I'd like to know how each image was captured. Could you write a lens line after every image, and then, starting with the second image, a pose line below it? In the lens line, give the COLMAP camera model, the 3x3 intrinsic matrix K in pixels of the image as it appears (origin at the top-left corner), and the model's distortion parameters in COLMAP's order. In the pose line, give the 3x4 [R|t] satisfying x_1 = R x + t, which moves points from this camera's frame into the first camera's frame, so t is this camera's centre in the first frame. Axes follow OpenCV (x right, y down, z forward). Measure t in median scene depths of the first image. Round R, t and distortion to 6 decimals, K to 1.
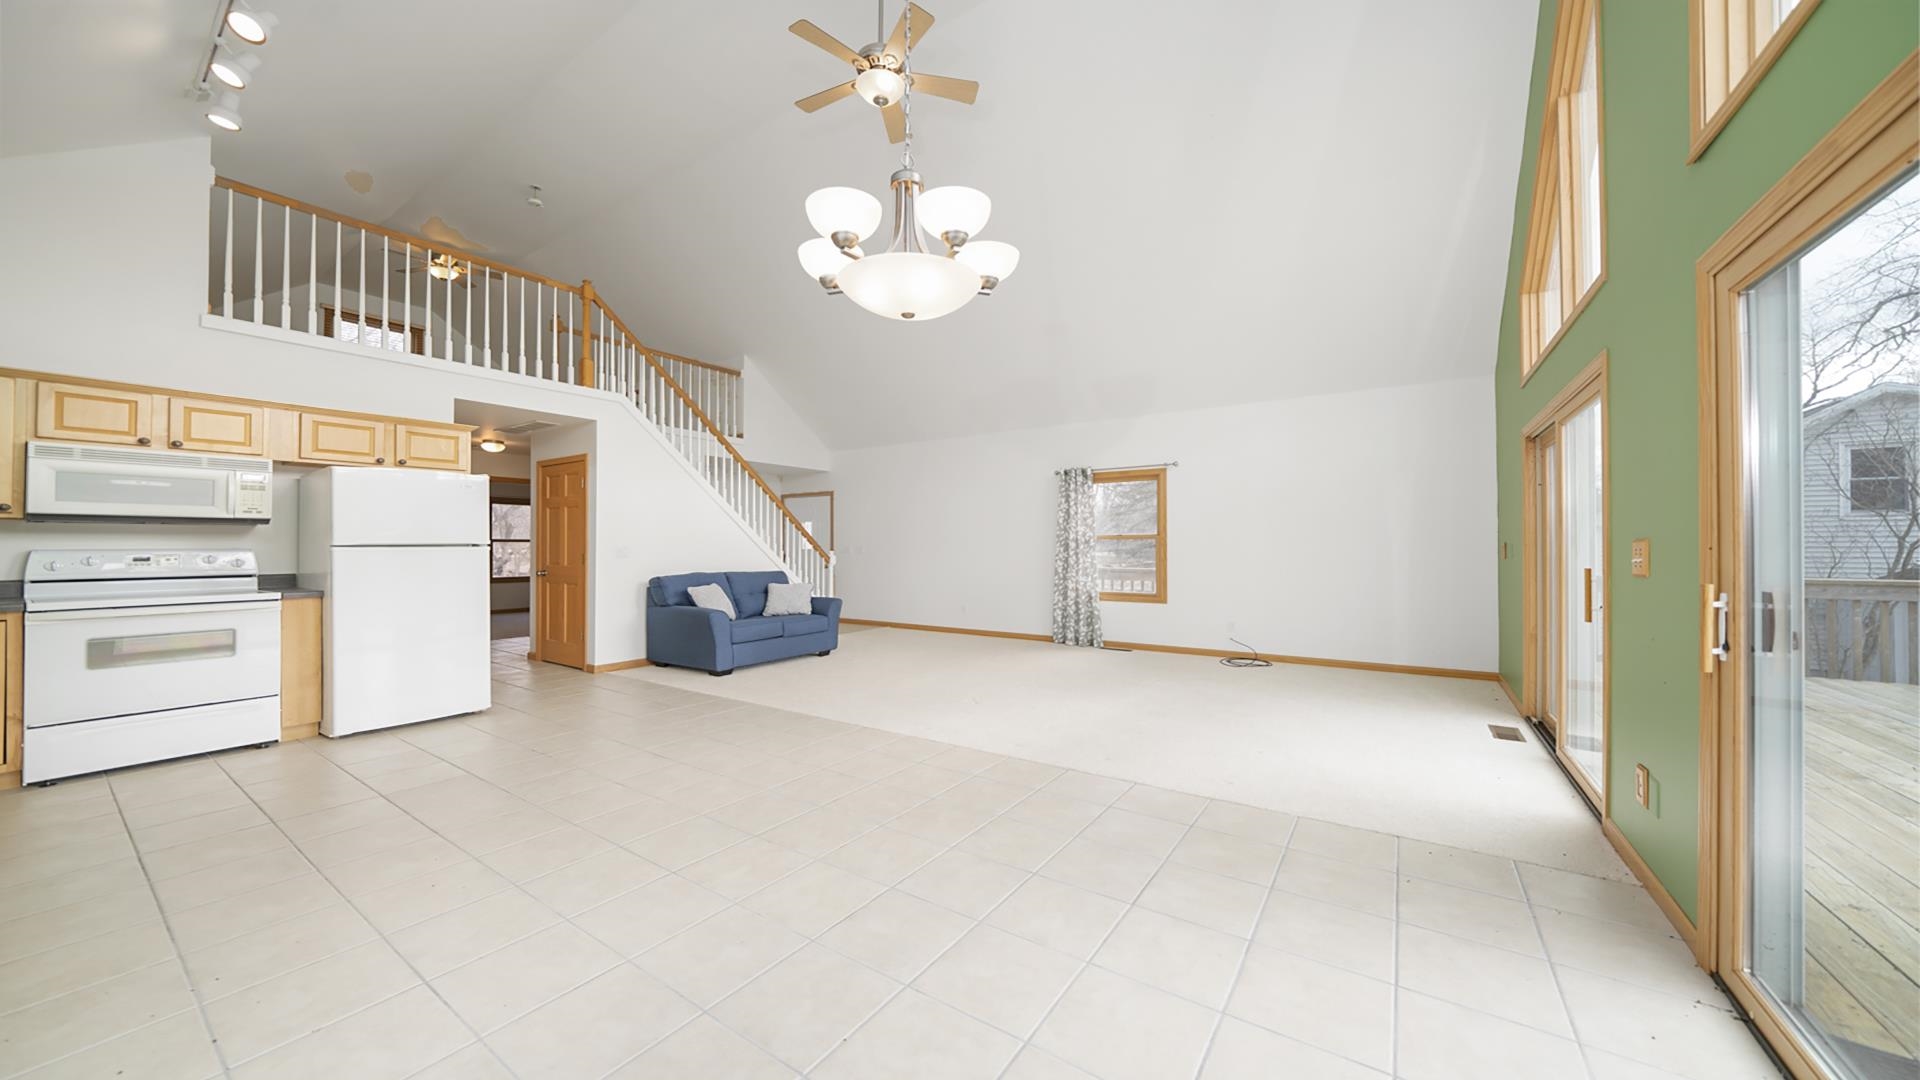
lens RADIAL K [[651.5, 0, 960.0], [0, 651.5, 540.0], [0, 0, 1]] dist [-0.000822, 0.000038]
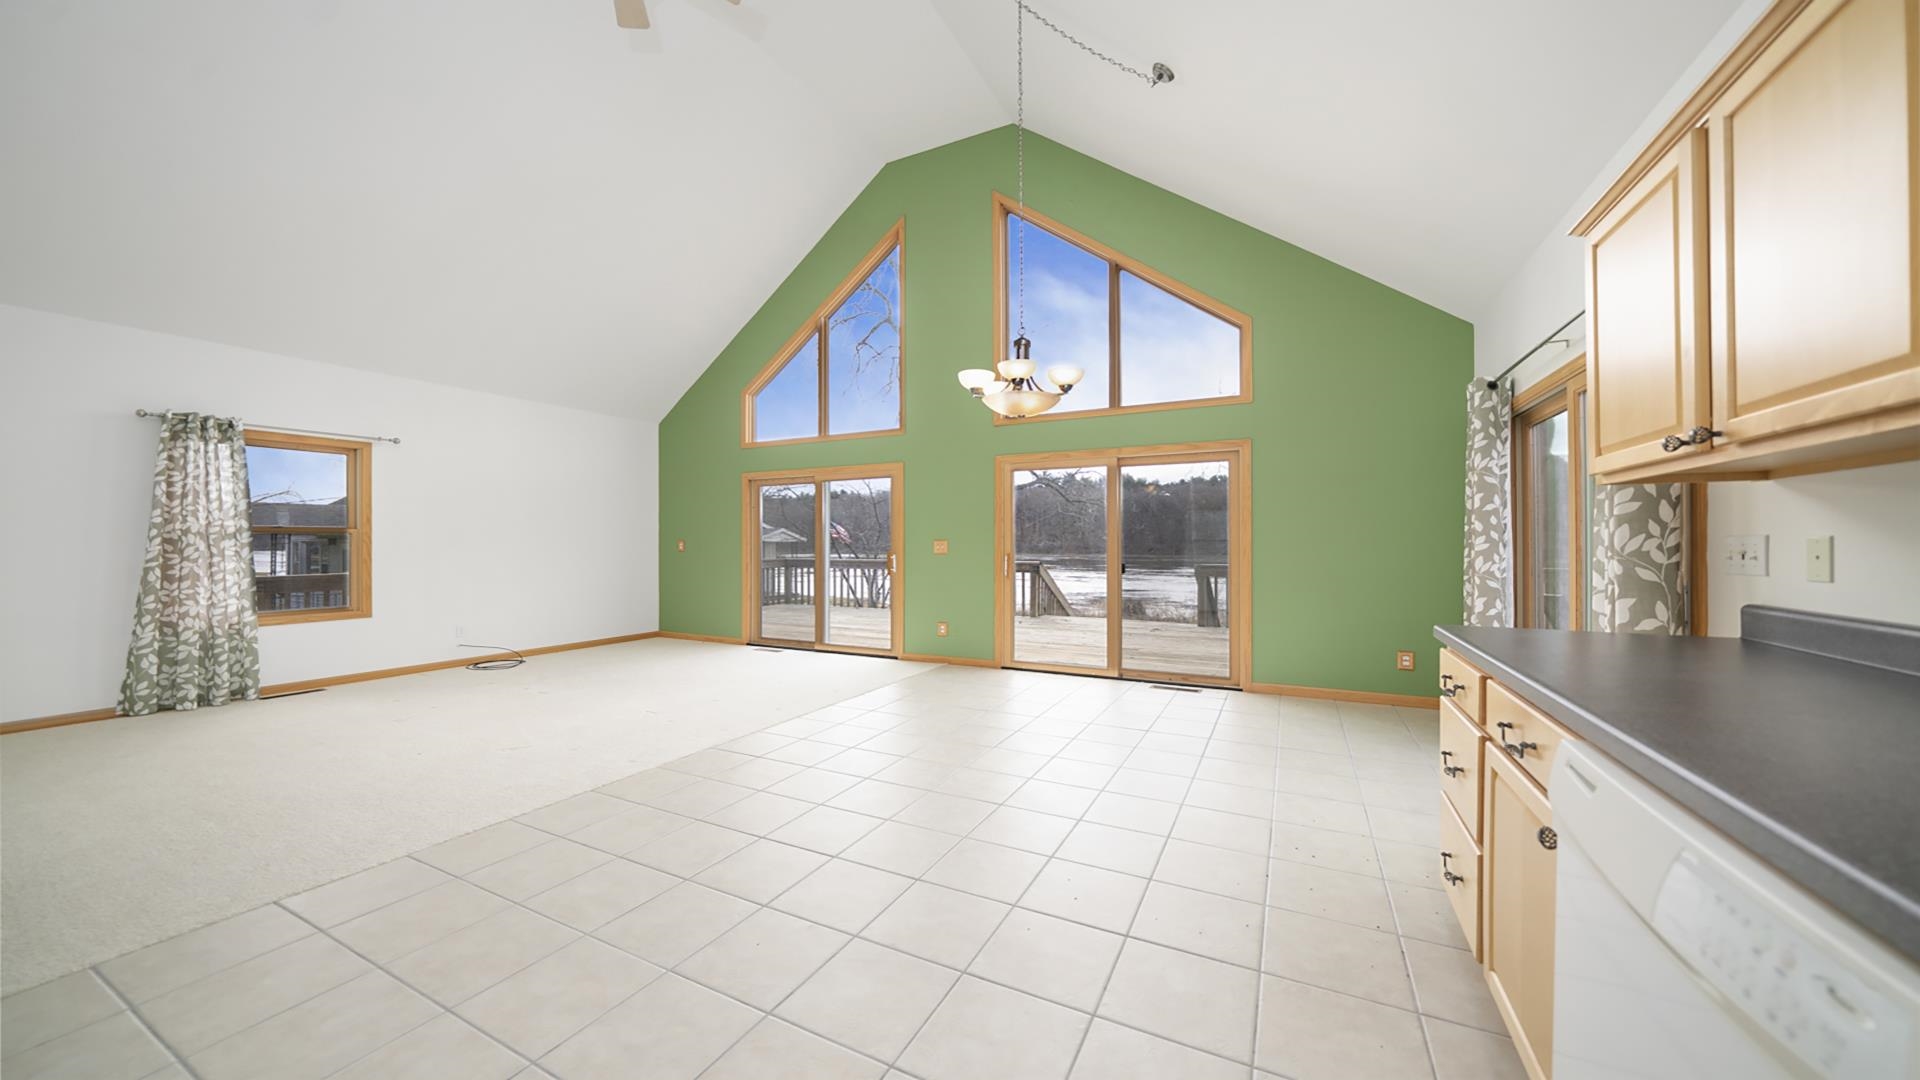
lens RADIAL K [[666.5, 0, 927.4], [0, 666.5, 542.1], [0, 0, 1]] dist [0.000681, 0.000048]
pose [[-0.098040, 0.006979, 0.995158, -0.878623], [-0.008980, 0.999928, -0.007898, 0.012392], [-0.995142, -0.009711, -0.097971, 0.664402]]
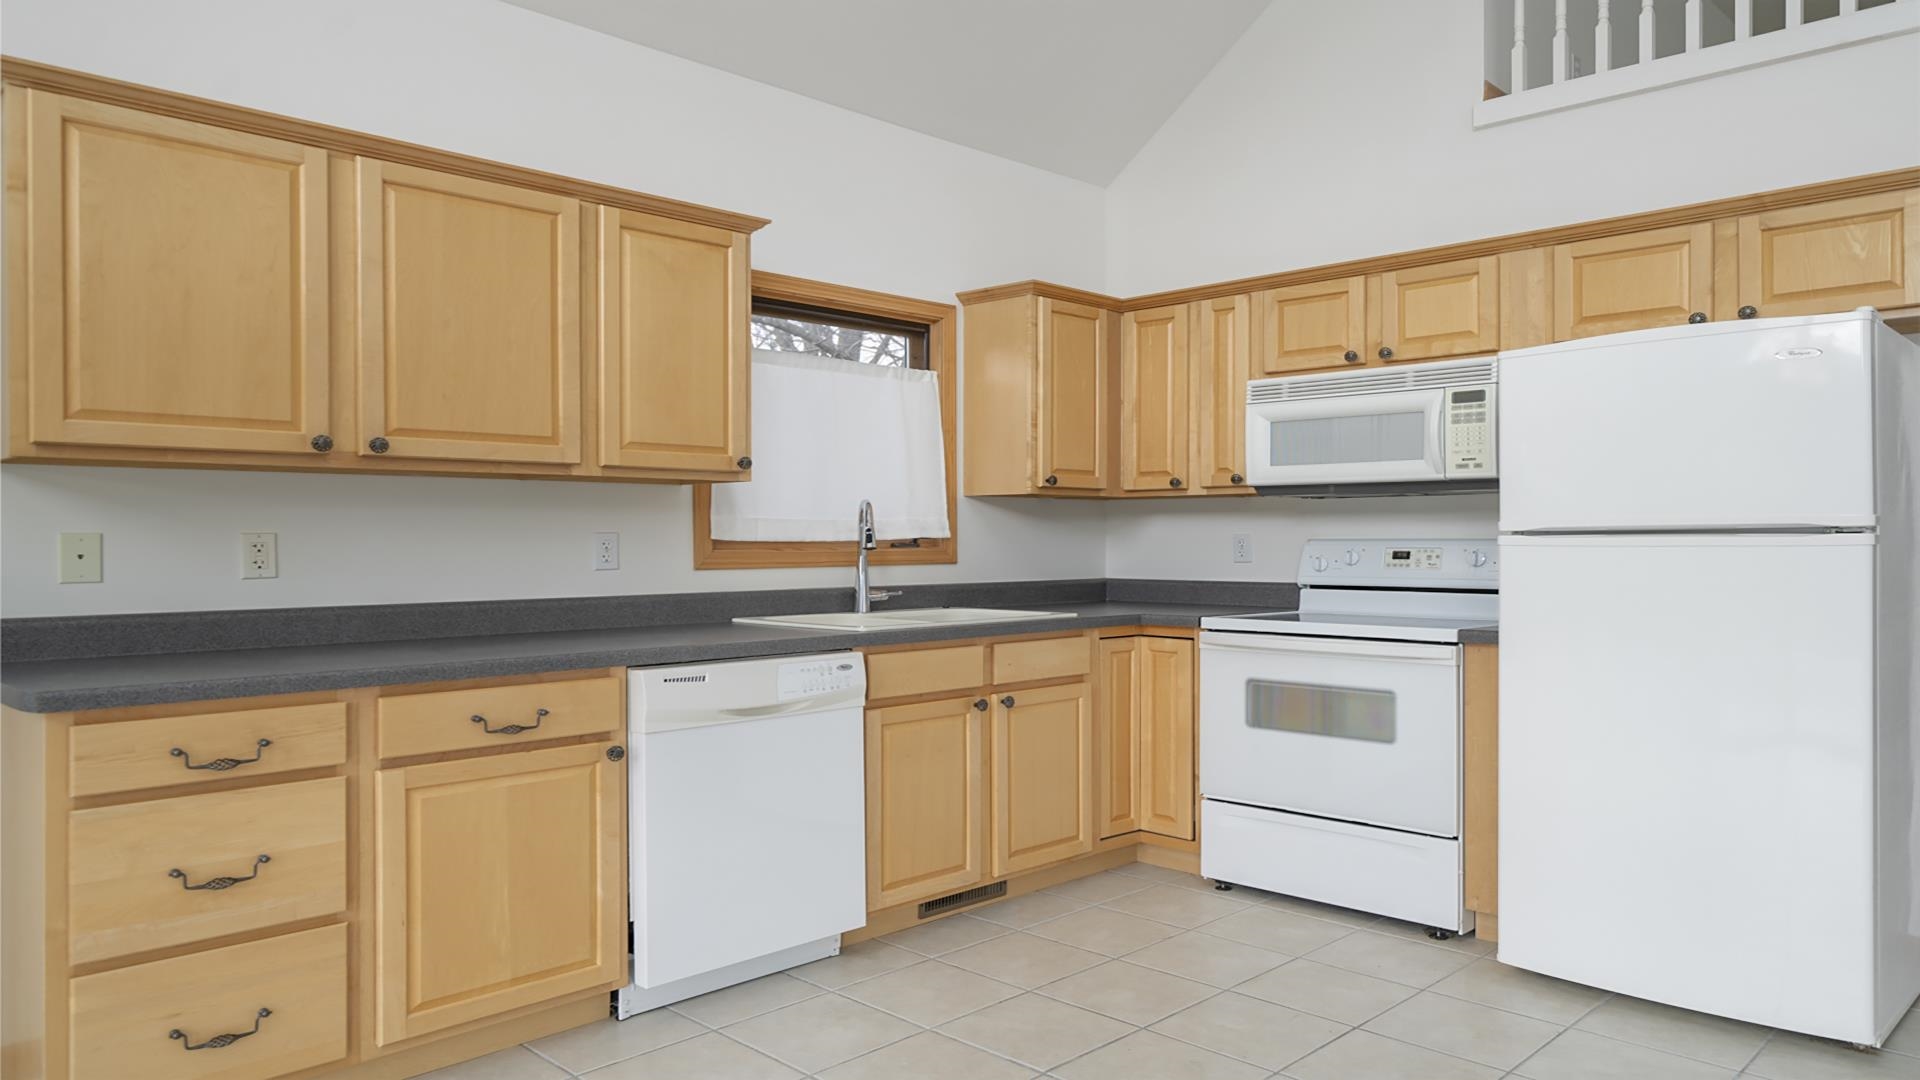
lens RADIAL K [[1279.8, 0, 960.0], [0, 1279.8, 540.0], [0, 0, 1]] dist [-0.000711, -0.001519]
pose [[-0.177324, 0.005348, -0.984138, -0.034437], [0.011434, 0.999929, 0.003374, 0.005394], [0.984086, -0.010655, -0.177372, 0.675492]]
